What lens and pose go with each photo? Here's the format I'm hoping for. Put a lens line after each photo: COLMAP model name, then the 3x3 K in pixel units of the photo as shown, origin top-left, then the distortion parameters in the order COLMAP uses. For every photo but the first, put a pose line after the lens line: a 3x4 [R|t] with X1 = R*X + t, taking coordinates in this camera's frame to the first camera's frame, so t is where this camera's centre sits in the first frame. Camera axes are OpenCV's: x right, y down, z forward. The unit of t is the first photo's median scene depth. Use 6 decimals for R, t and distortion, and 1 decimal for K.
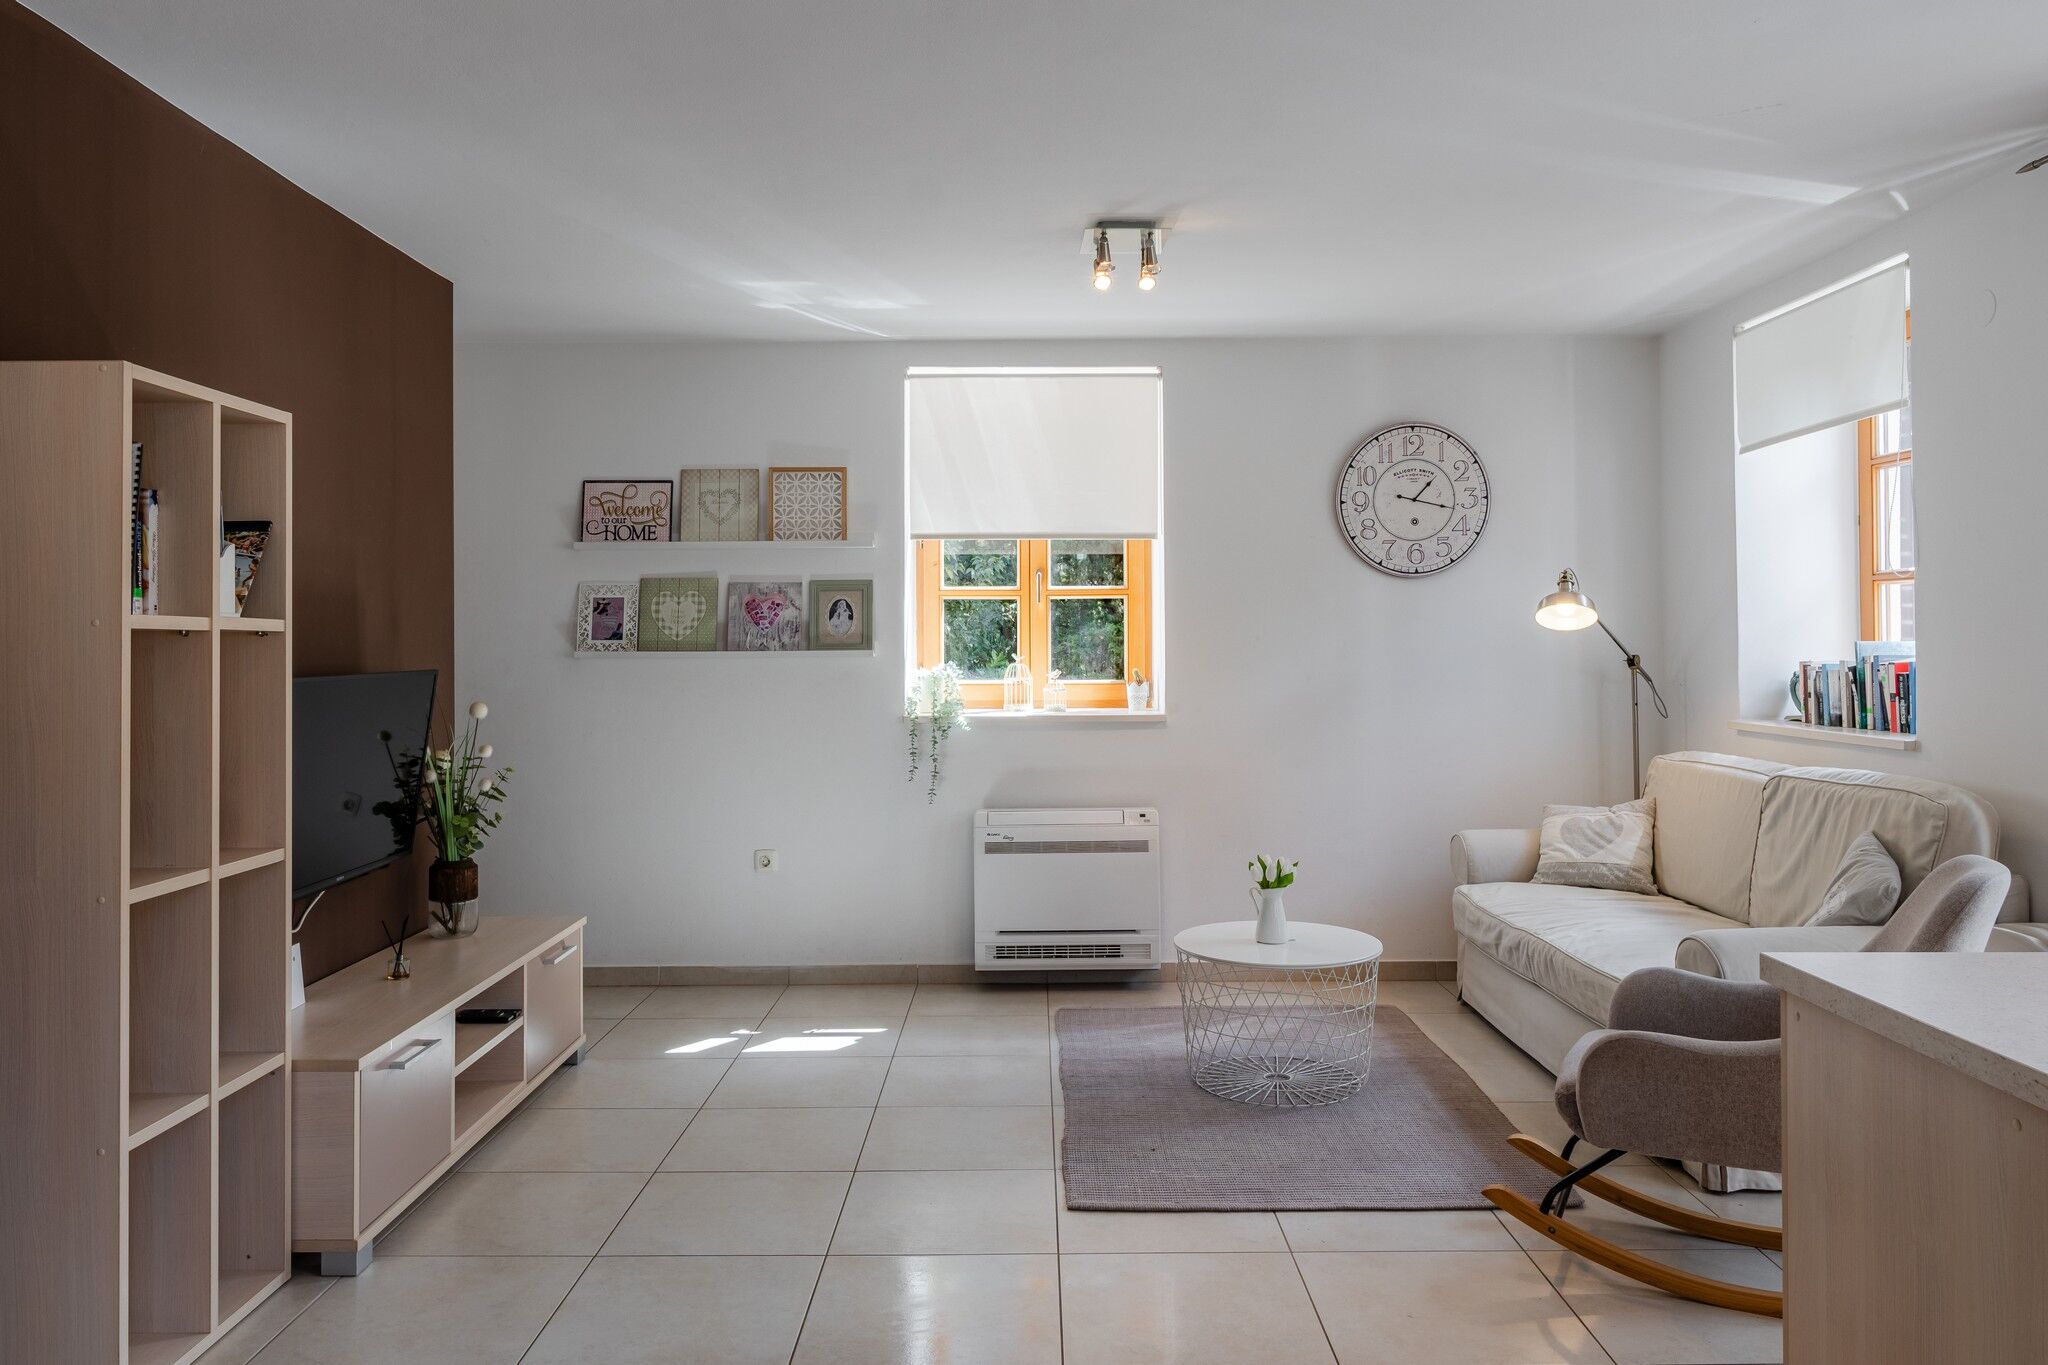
lens RADIAL K [[1438.8, 0, 996.1], [0, 1438.8, 620.0], [0, 0, 1]] dist [0.004202, -0.009236]
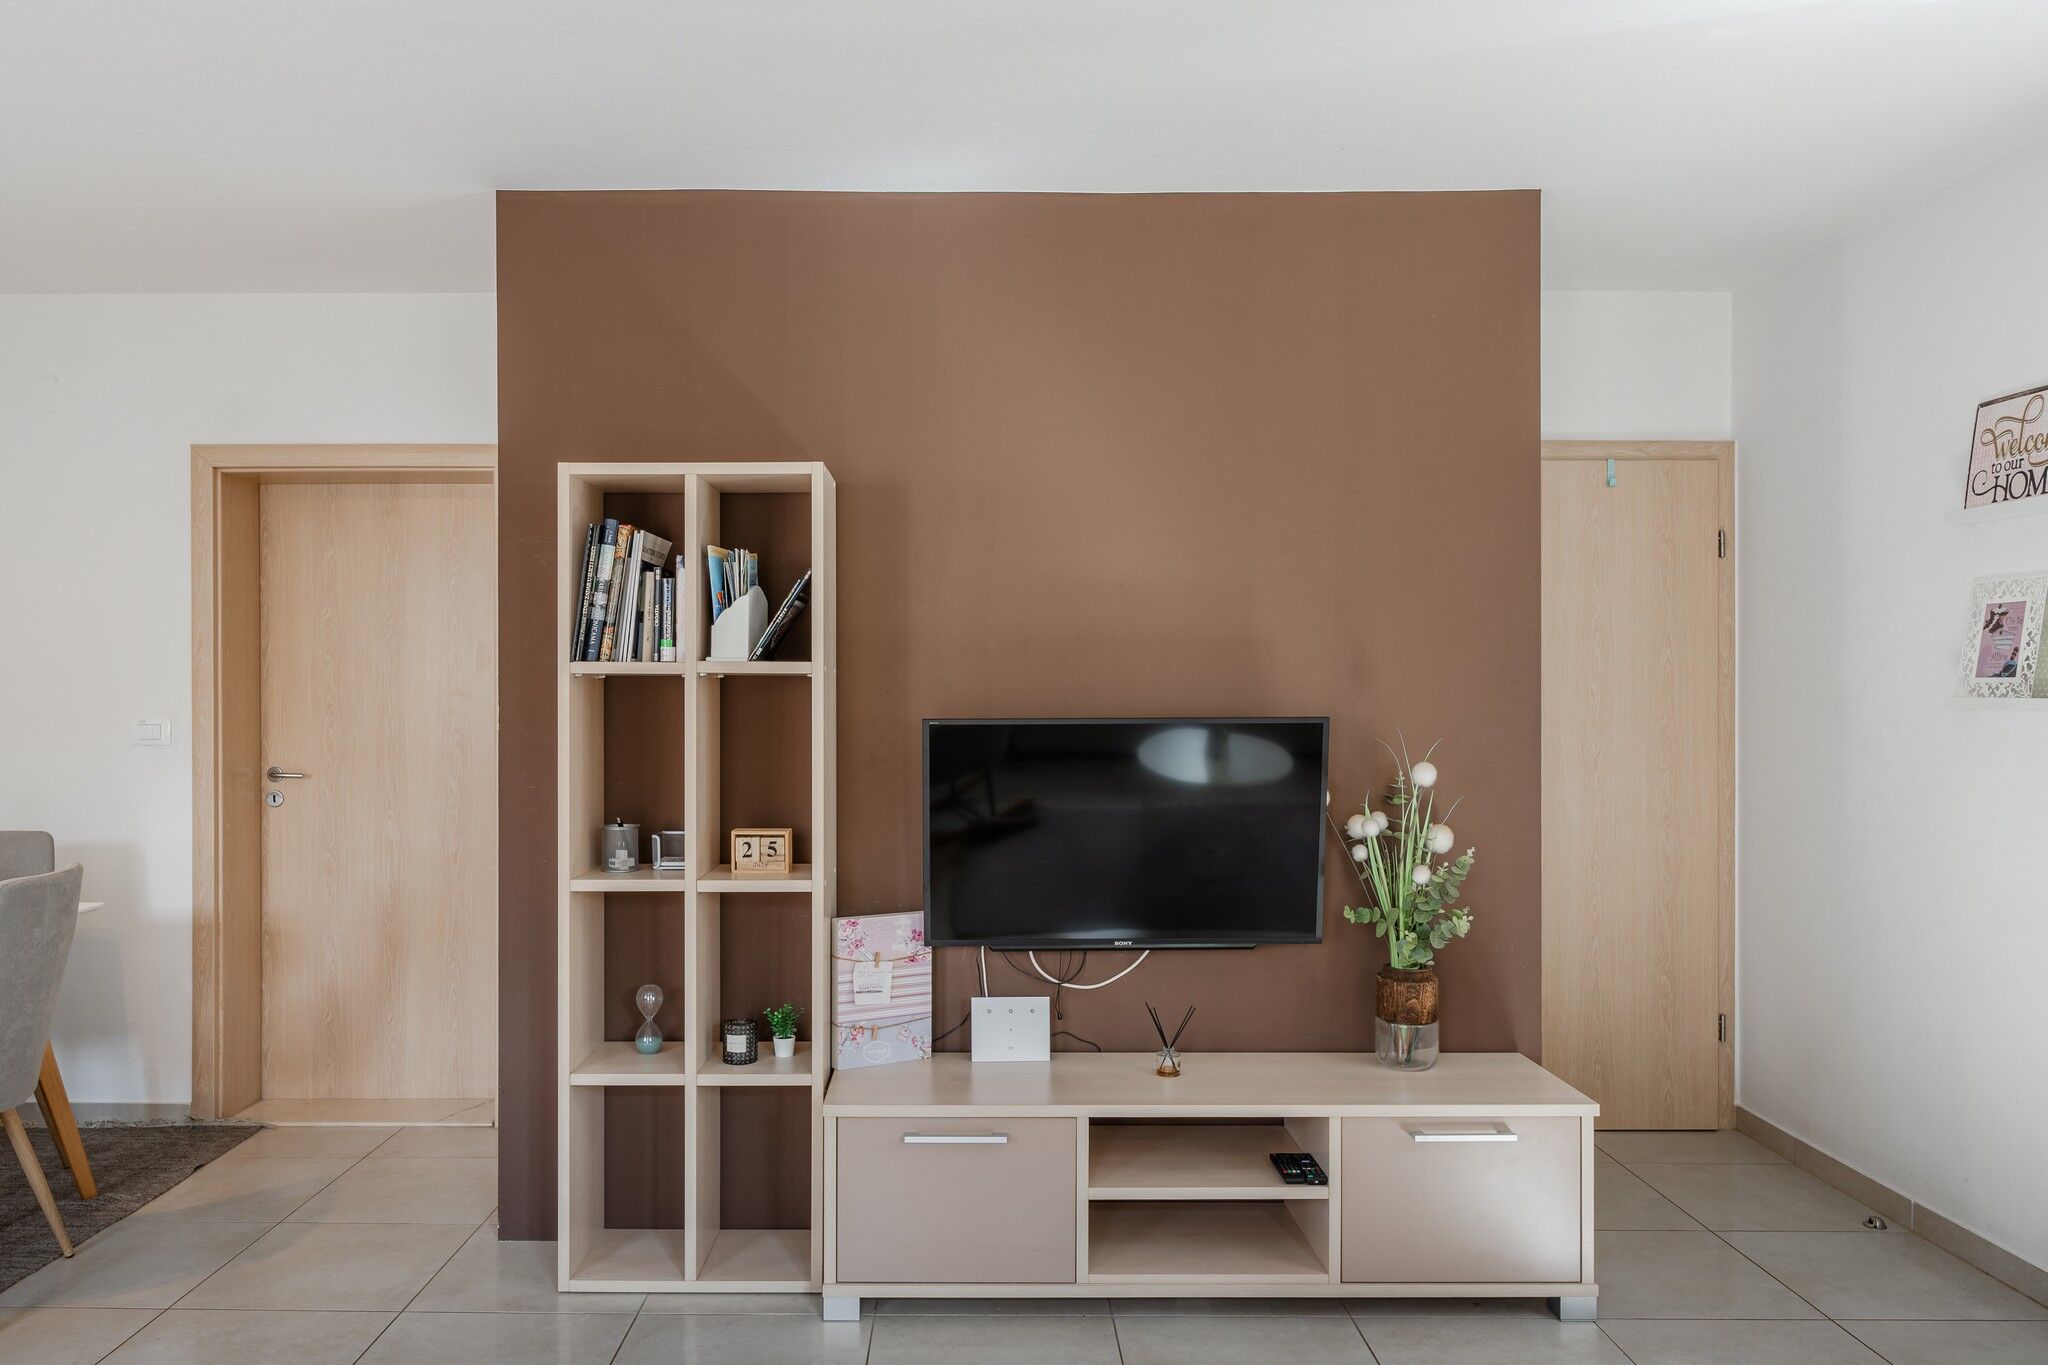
lens RADIAL K [[1438.8, 0, 955.3], [0, 1438.8, 691.8], [0, 0, 1]] dist [0.004202, -0.009236]
pose [[0.003193, 0.007266, -0.999969, 0.297125], [0.018638, 0.999799, 0.007324, 0.007655], [0.999821, -0.018661, 0.003057, 0.585330]]
